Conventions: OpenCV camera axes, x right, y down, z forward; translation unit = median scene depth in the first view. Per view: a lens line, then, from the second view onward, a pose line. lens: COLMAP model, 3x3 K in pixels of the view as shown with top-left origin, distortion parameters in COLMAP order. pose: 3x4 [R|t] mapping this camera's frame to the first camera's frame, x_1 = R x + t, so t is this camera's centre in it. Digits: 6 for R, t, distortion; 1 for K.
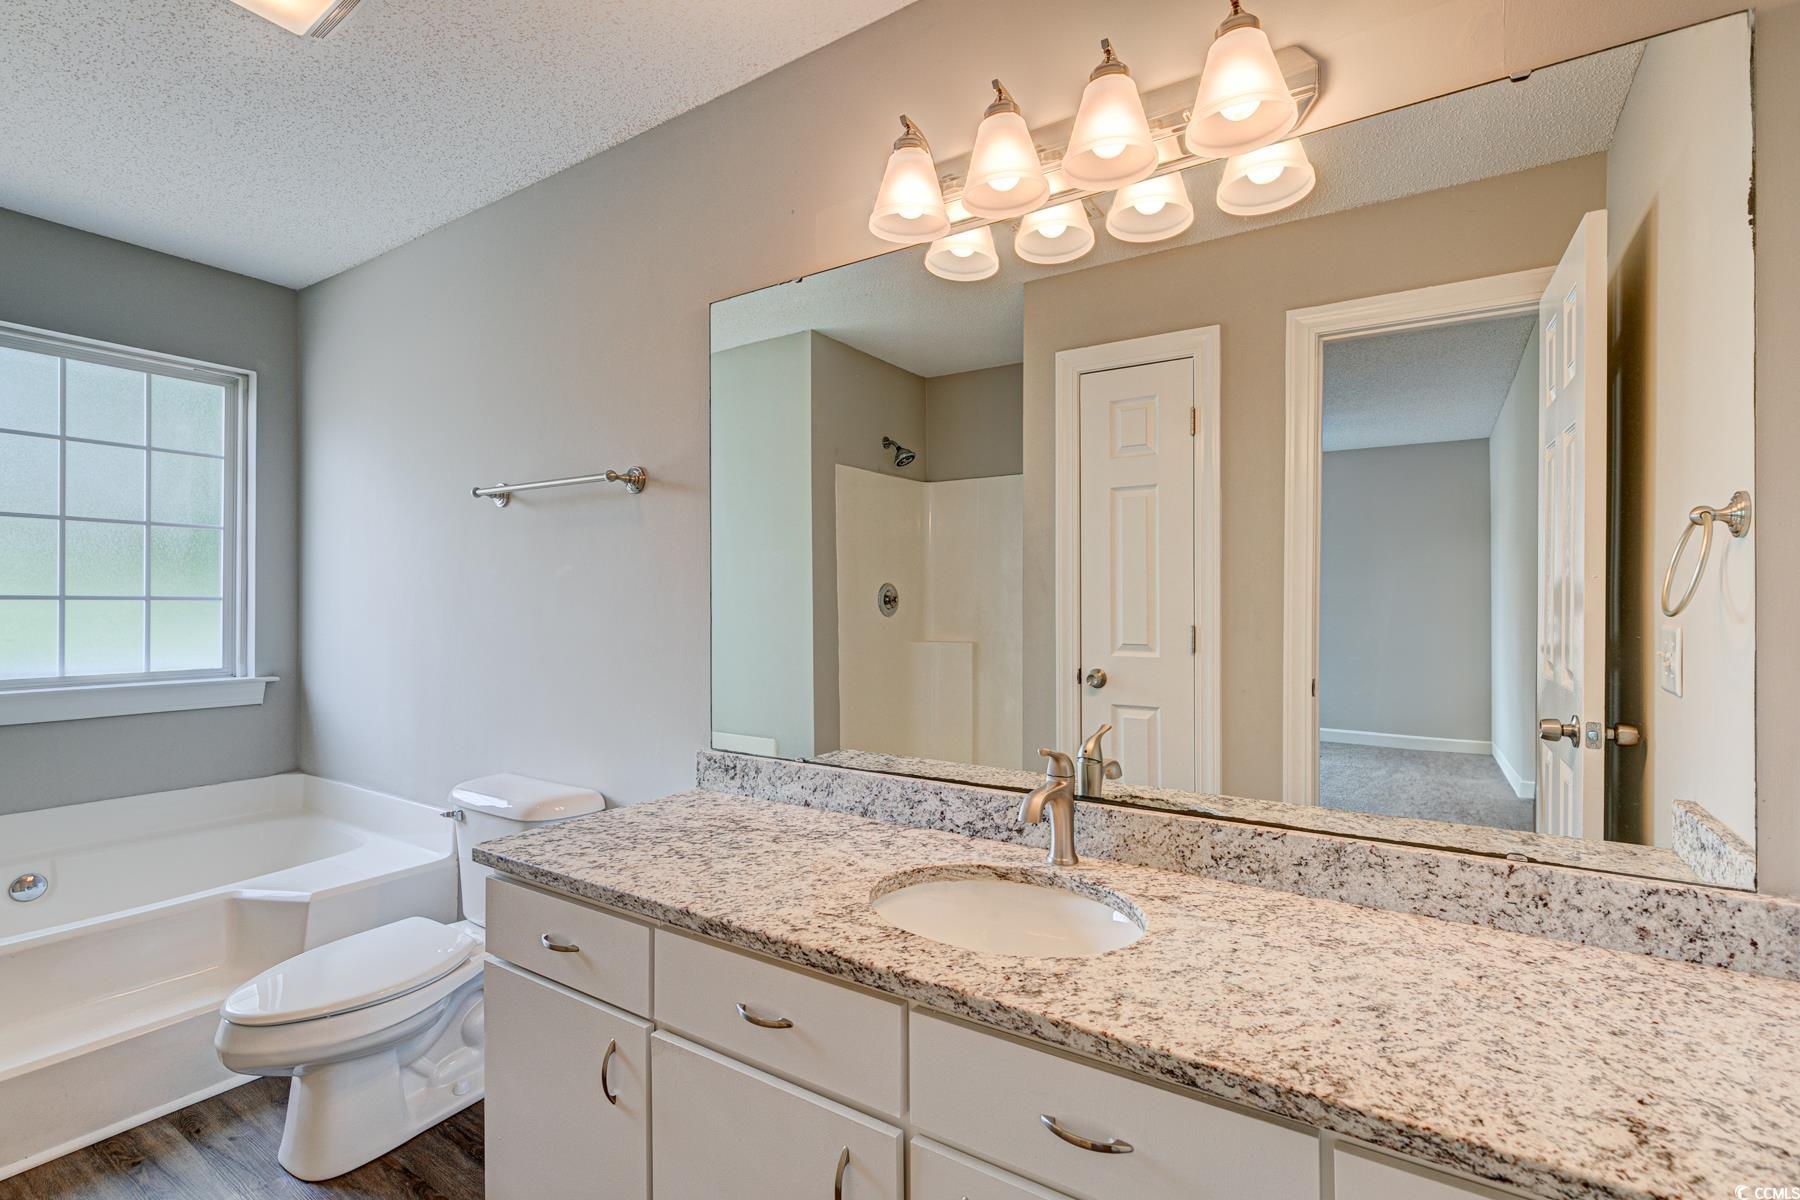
lens RADIAL K [[806.7, 0, 915.8], [0, 806.7, 600.9], [0, 0, 1]] dist [0.003576, -0.000027]
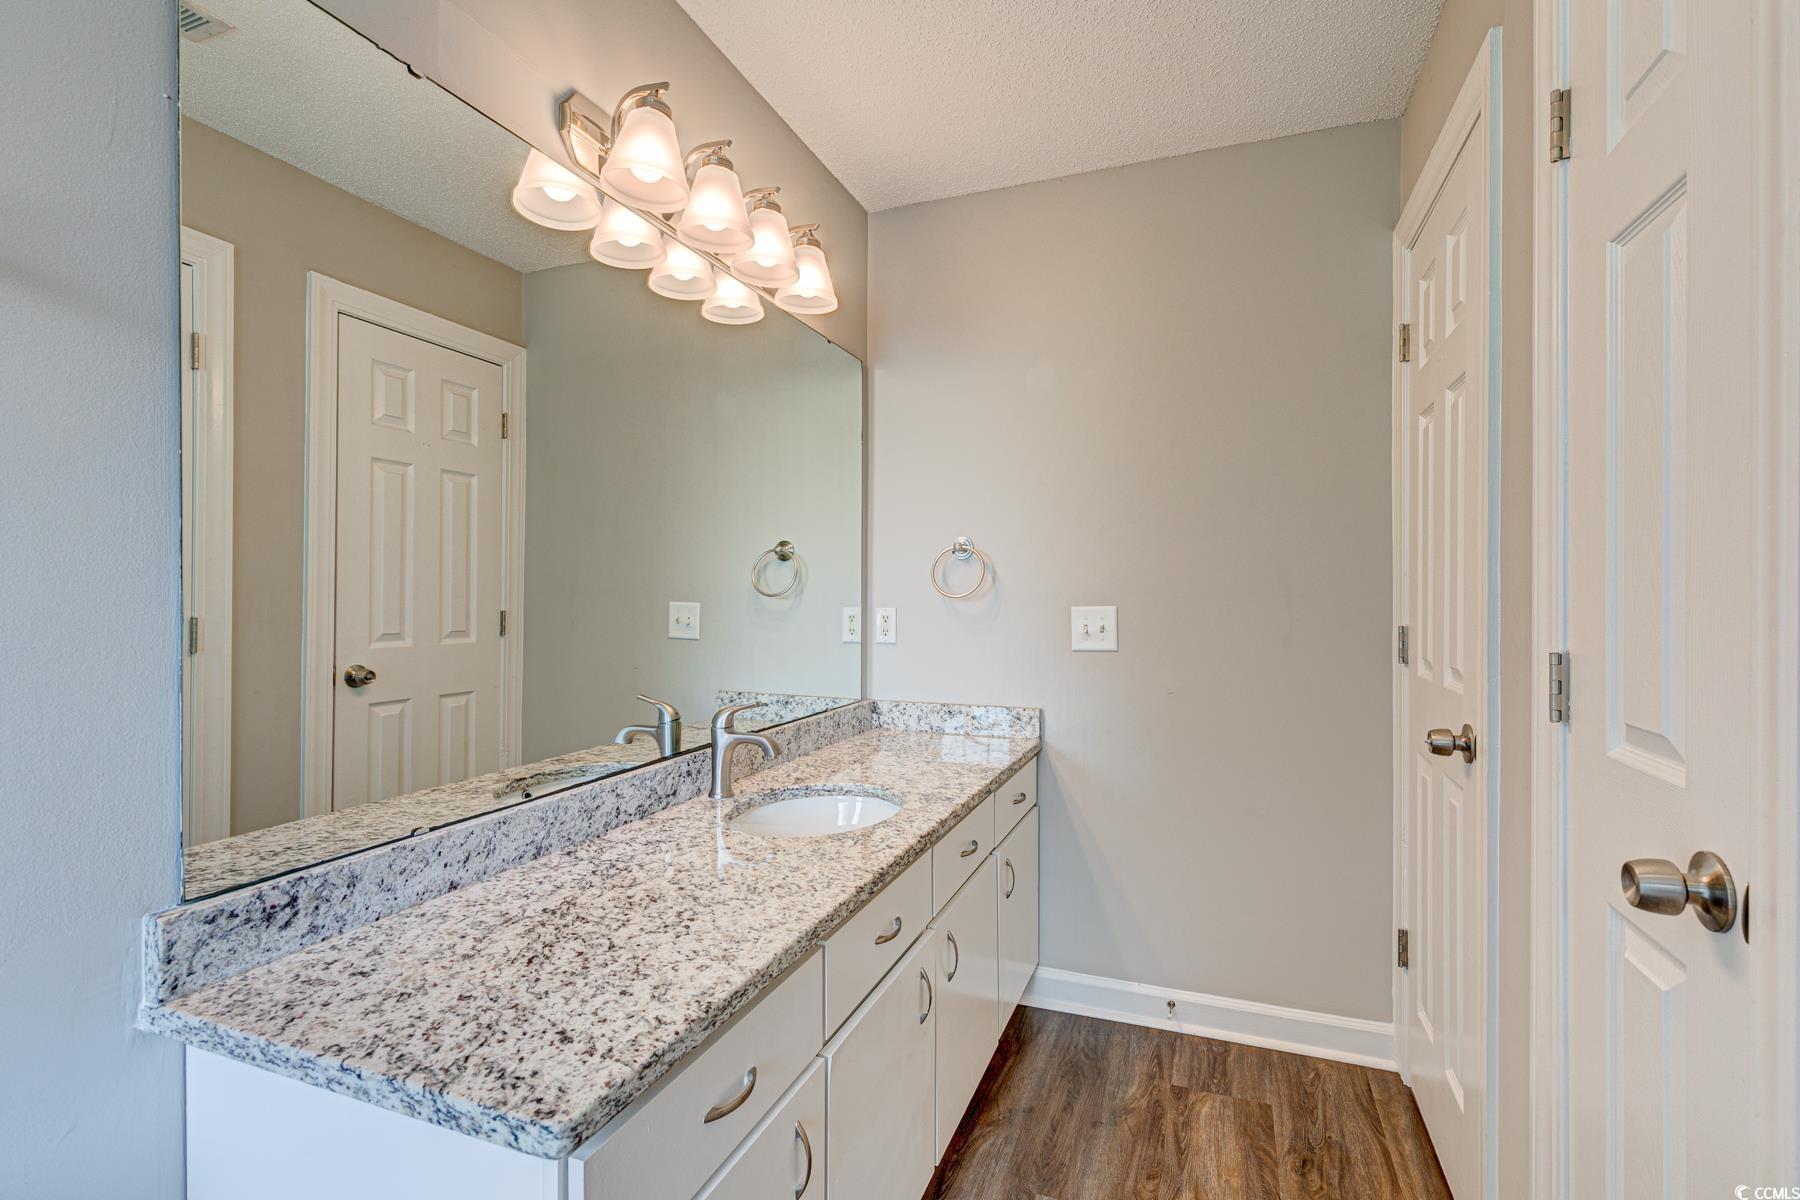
lens RADIAL K [[806.7, 0, 915.8], [0, 806.7, 600.9], [0, 0, 1]] dist [0.003576, -0.000027]
pose [[-0.205254, -0.009942, 0.978658, -0.965172], [-0.005696, 0.999944, 0.008964, 0.007315], [-0.978692, -0.003734, -0.205299, 0.849138]]
